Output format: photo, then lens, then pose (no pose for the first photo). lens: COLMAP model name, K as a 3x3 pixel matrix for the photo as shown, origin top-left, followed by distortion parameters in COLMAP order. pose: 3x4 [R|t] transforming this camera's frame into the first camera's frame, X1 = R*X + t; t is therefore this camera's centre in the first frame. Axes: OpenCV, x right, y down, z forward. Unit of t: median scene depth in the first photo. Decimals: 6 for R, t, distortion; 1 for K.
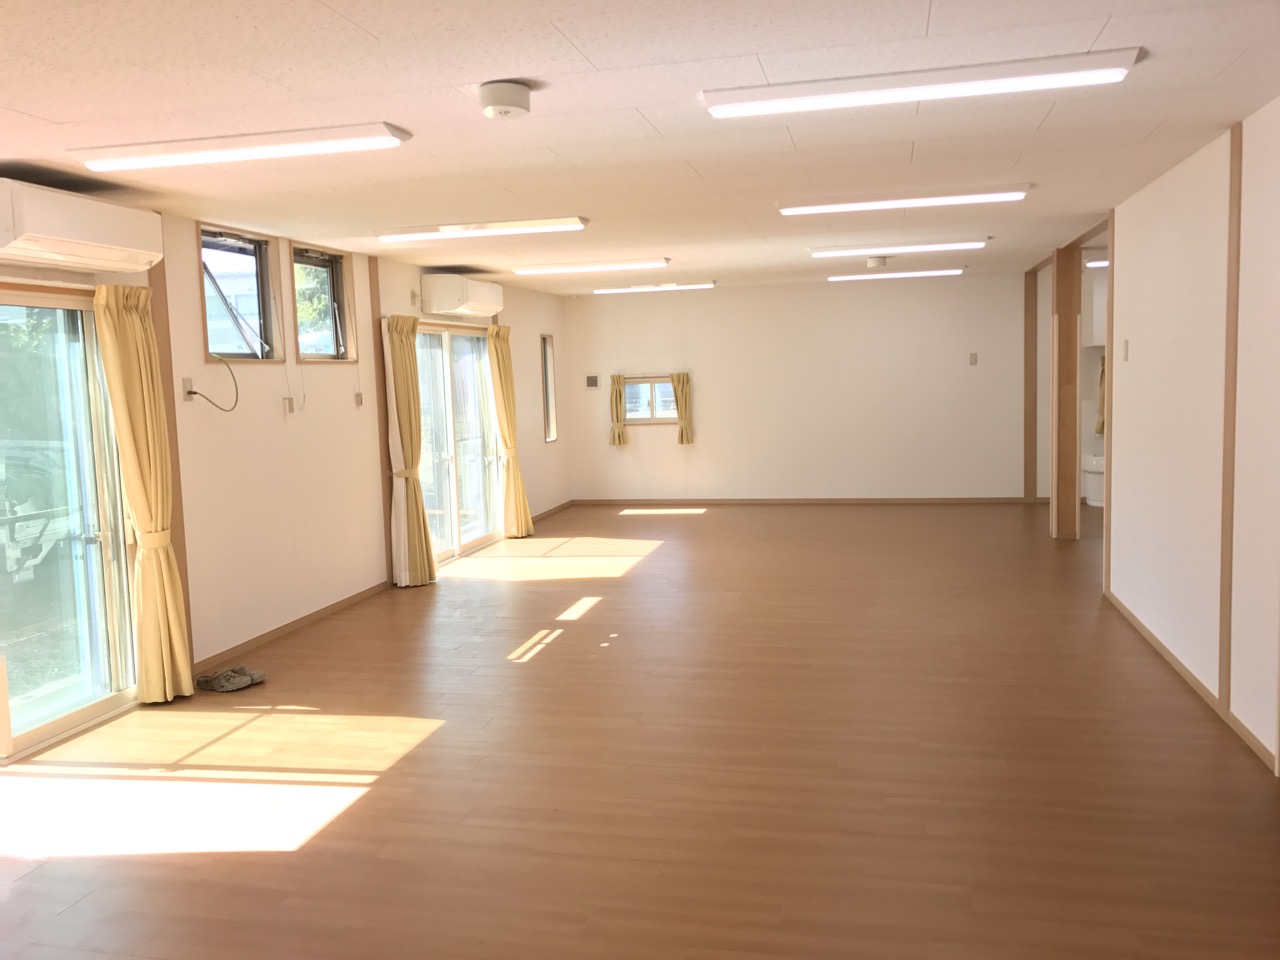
lens RADIAL K [[1049.1, 0, 636.6], [0, 1049.1, 475.6], [0, 0, 1]] dist [0.035126, 0.003330]
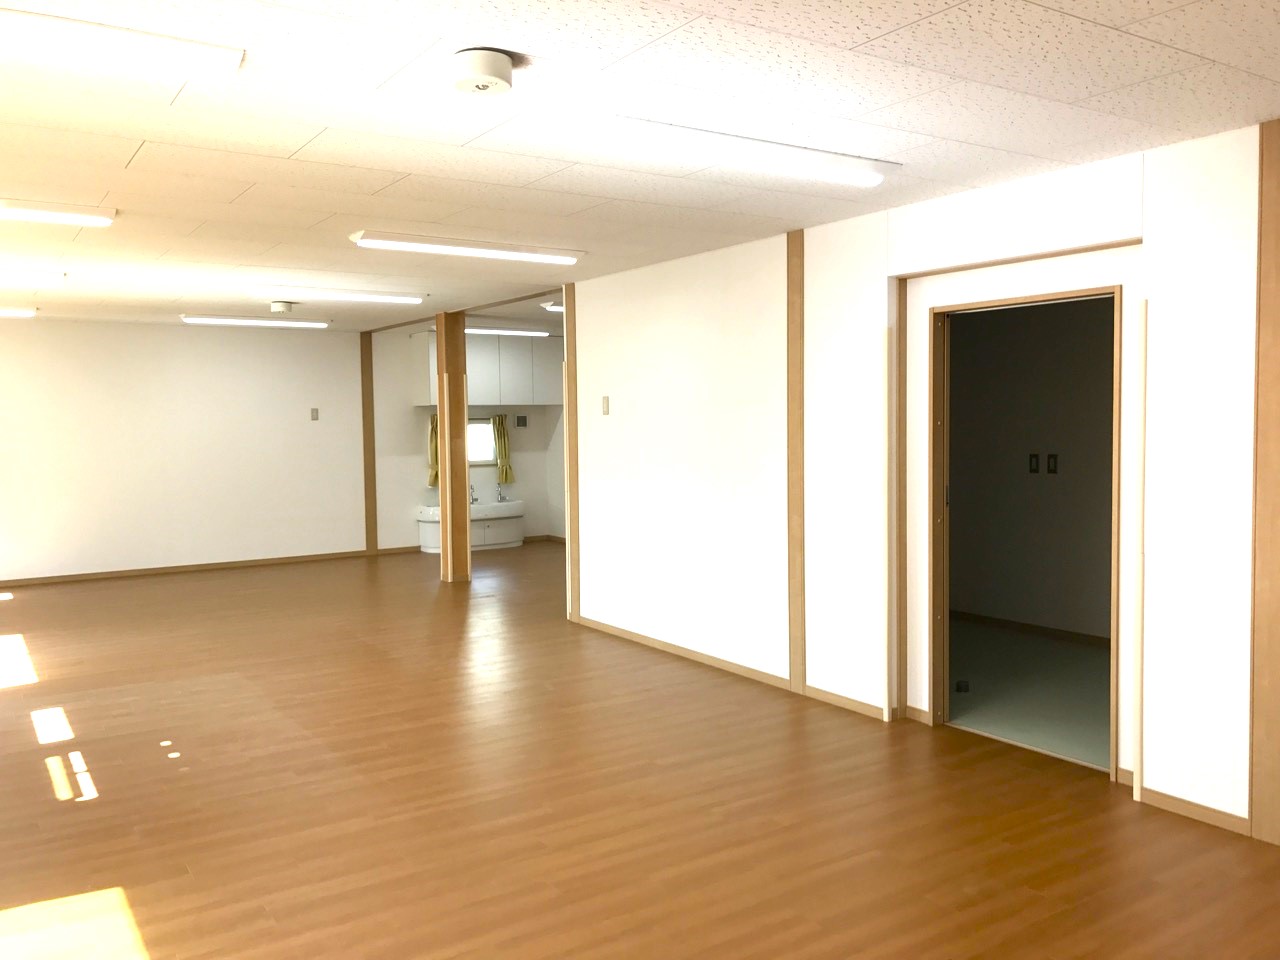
lens RADIAL K [[1049.1, 0, 637.5], [0, 1049.1, 480.6], [0, 0, 1]] dist [0.035126, 0.003330]
pose [[0.689878, -0.020131, 0.723646, -0.235795], [0.062334, 0.997553, -0.031675, 0.002439], [-0.721237, 0.066960, 0.689444, 0.125191]]
